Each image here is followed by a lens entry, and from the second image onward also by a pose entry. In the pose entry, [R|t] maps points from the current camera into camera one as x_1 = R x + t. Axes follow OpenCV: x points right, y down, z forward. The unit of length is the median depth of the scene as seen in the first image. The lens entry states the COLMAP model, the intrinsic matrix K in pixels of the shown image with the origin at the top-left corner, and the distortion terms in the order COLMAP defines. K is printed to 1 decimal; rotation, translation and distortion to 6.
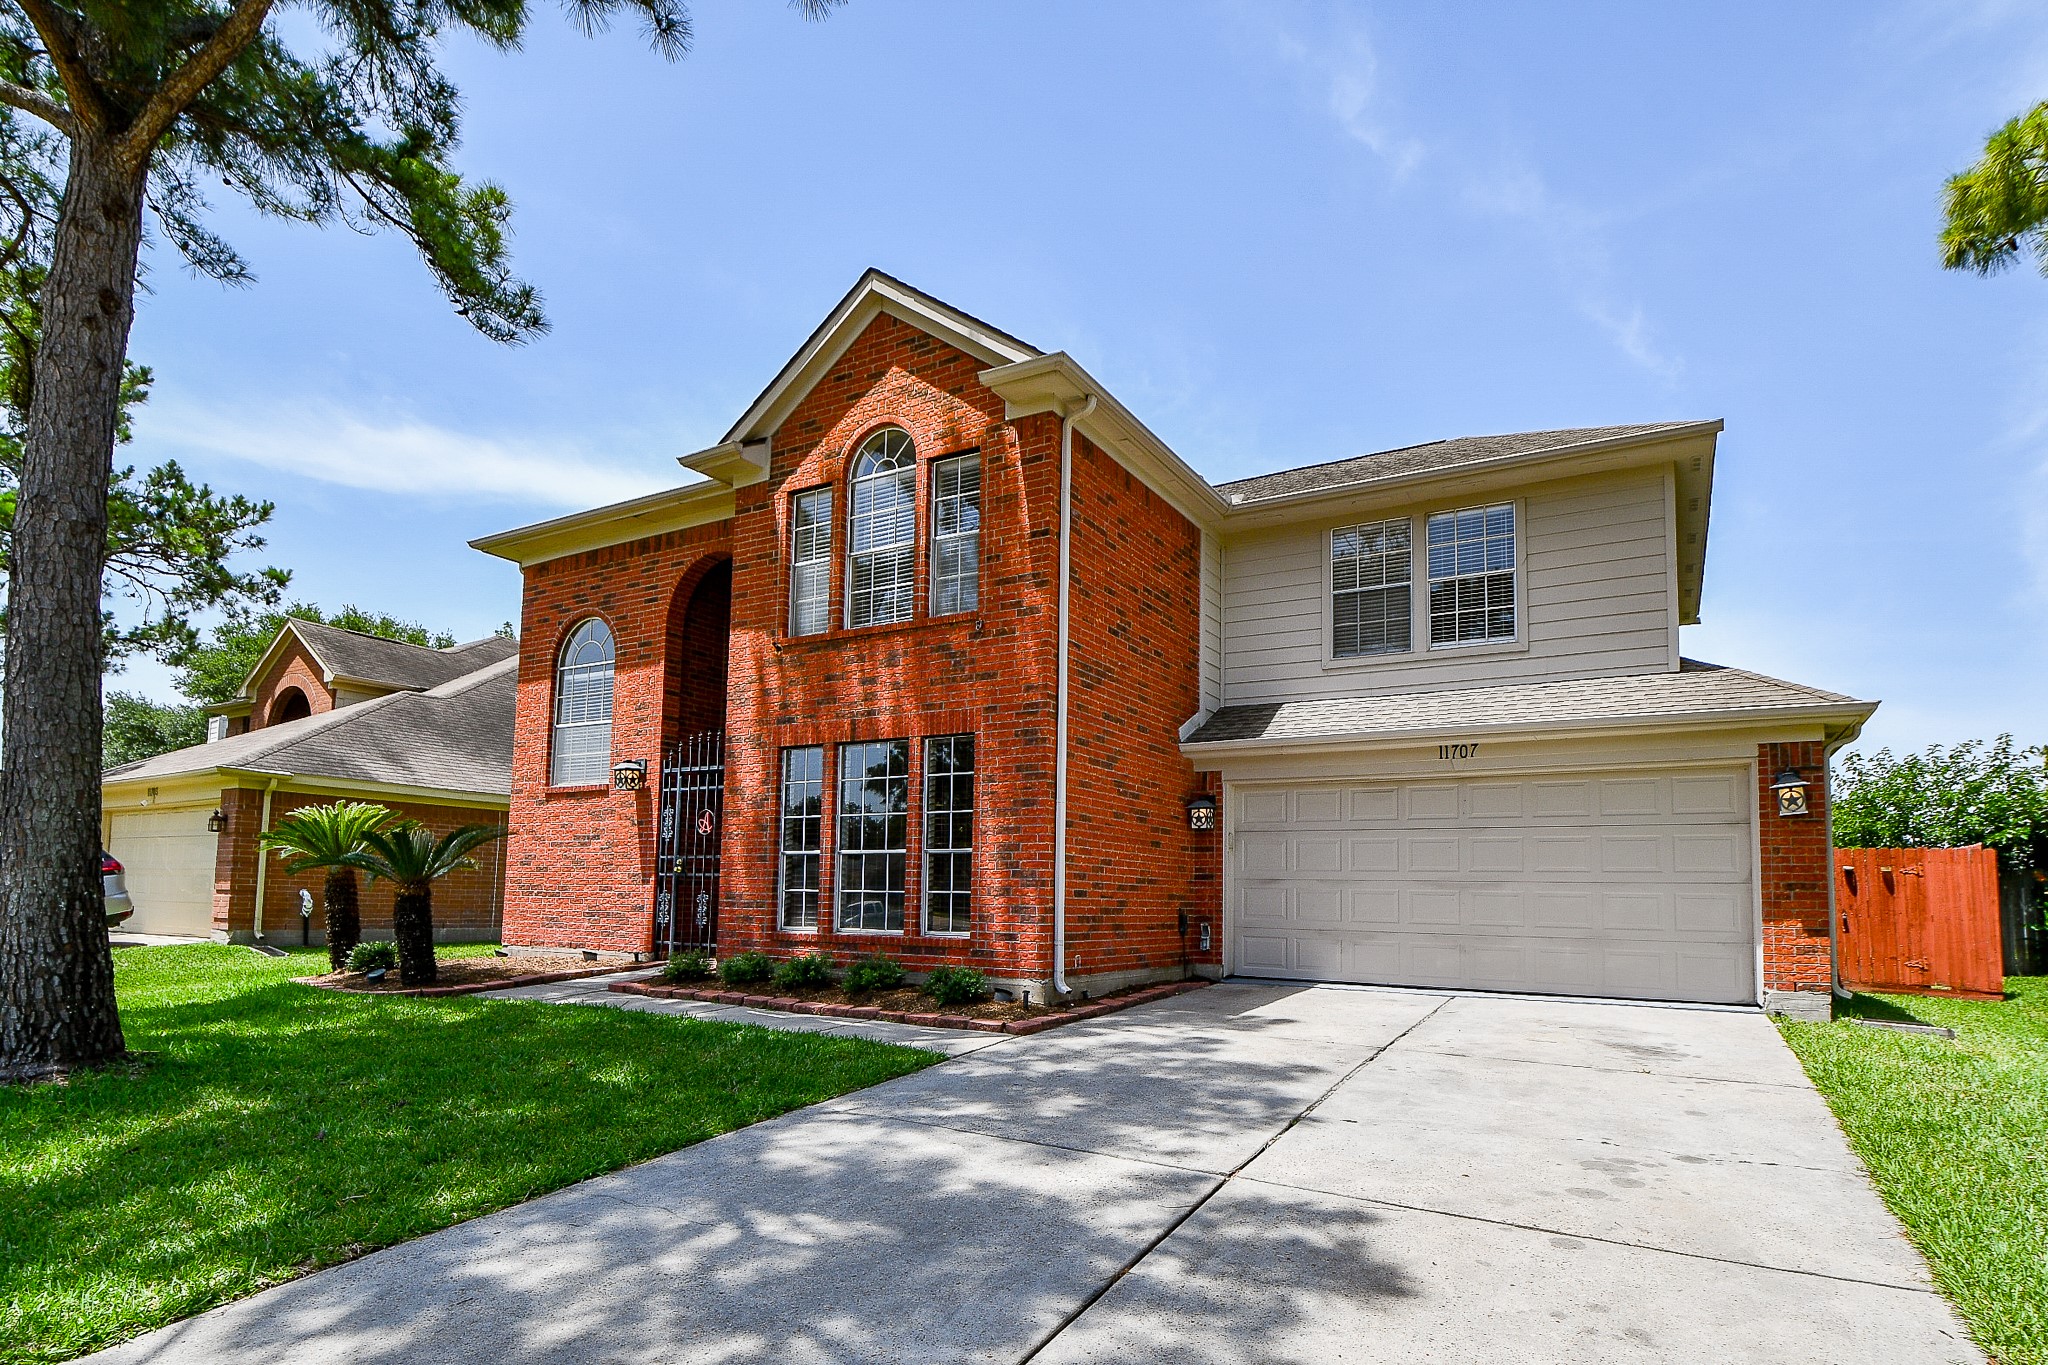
lens RADIAL K [[1000.8, 0, 1032.0], [0, 1000.8, 800.2], [0, 0, 1]] dist [-0.018515, -0.001259]
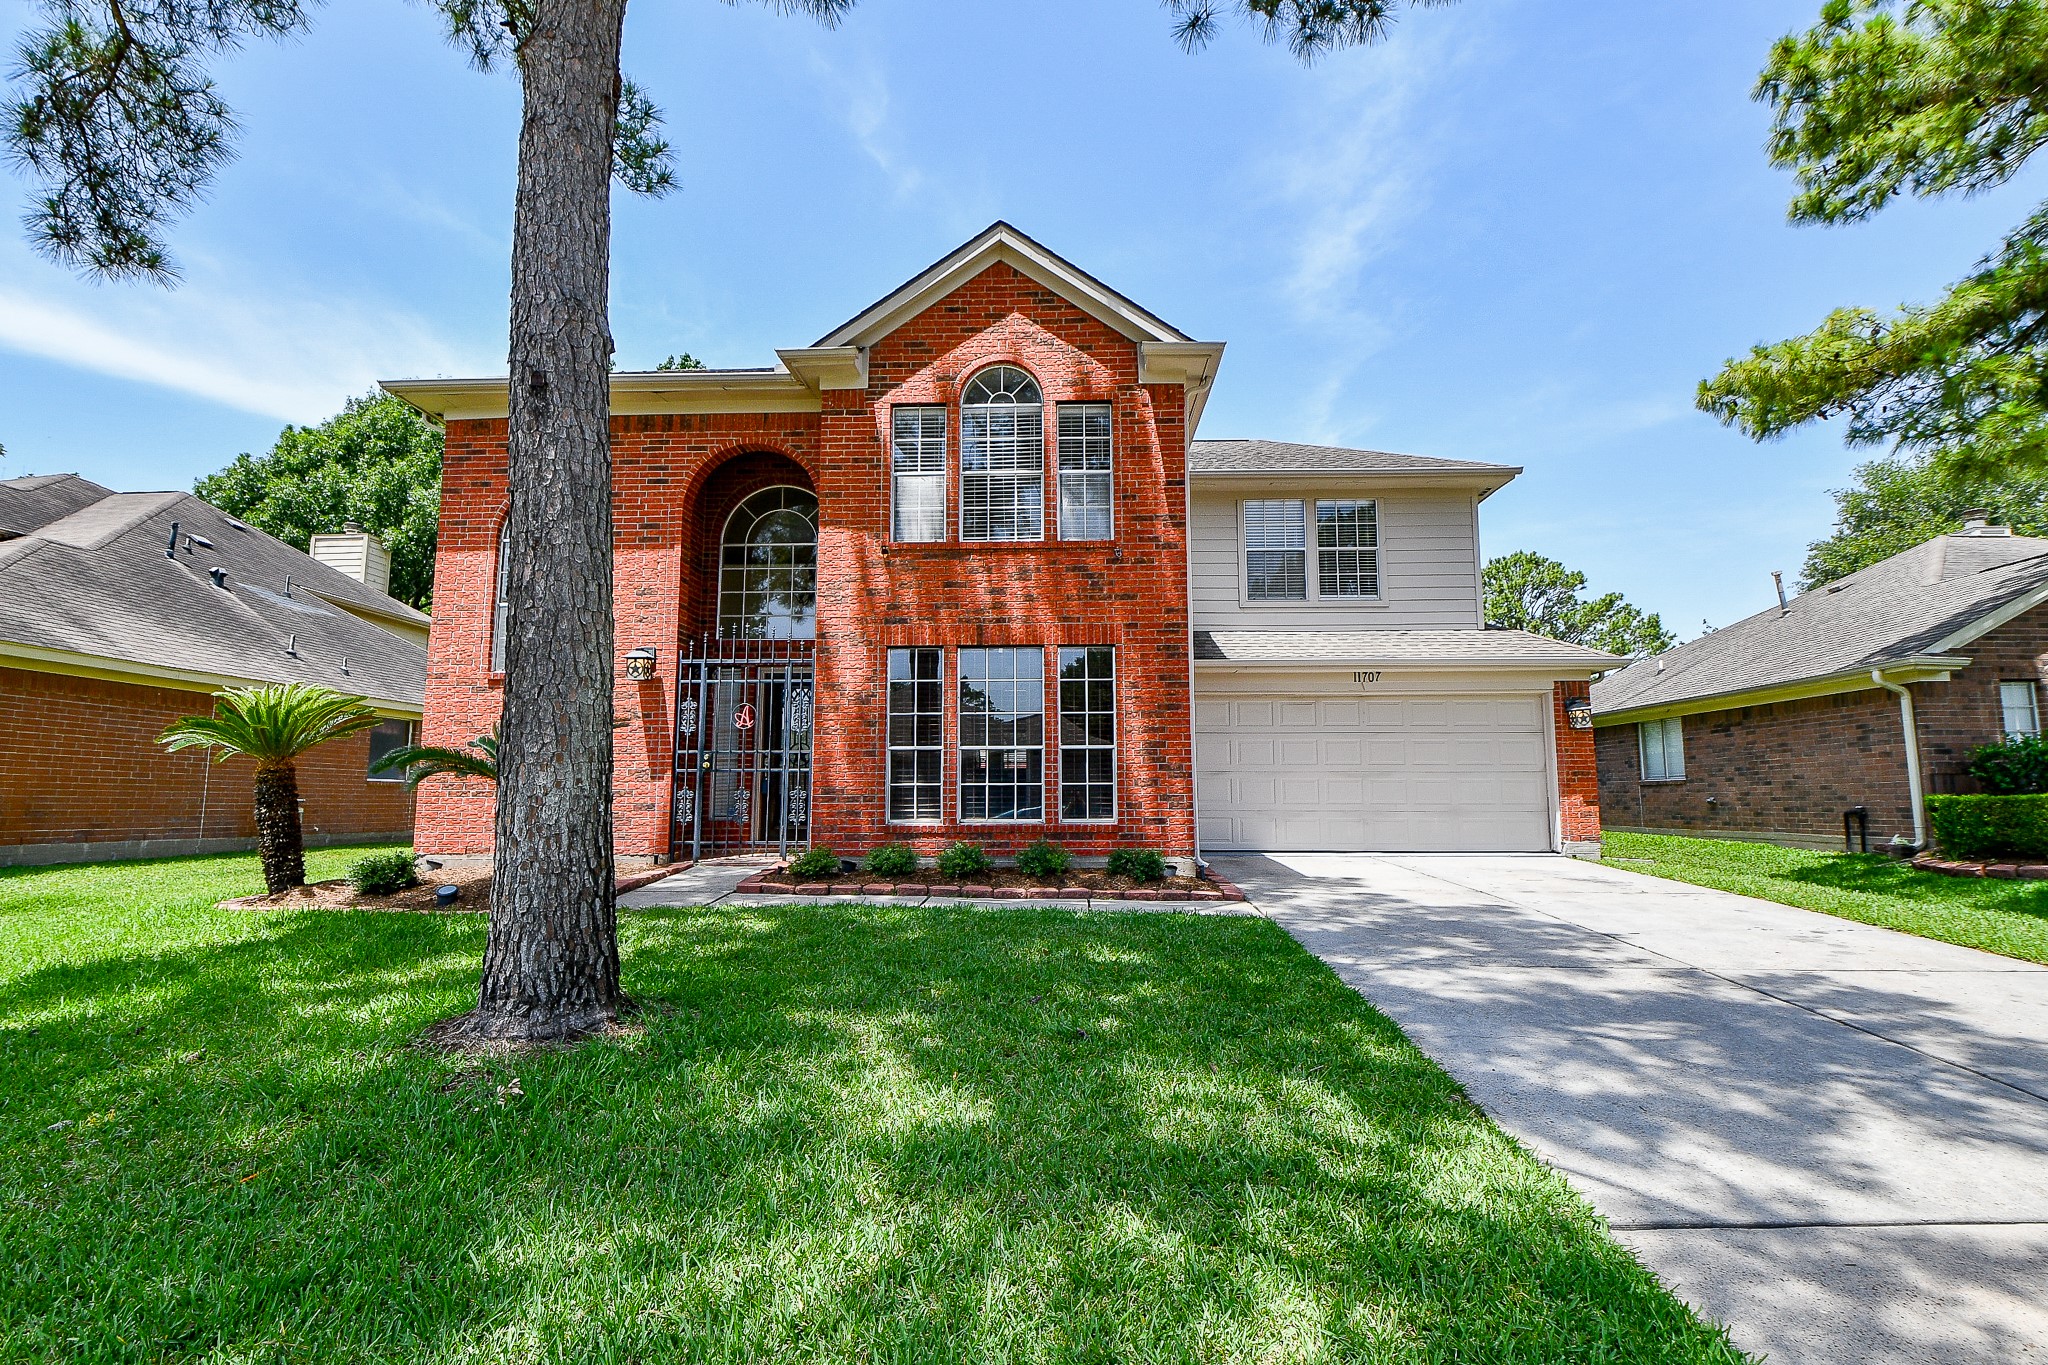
lens RADIAL K [[903.2, 0, 1023.7], [0, 903.2, 669.3], [0, 0, 1]] dist [-0.016675, -0.001753]
pose [[0.896059, 0.044207, 0.441729, -0.560572], [-0.027477, 0.998645, -0.044204, 0.008826], [-0.443085, 0.027472, 0.896059, 0.102875]]
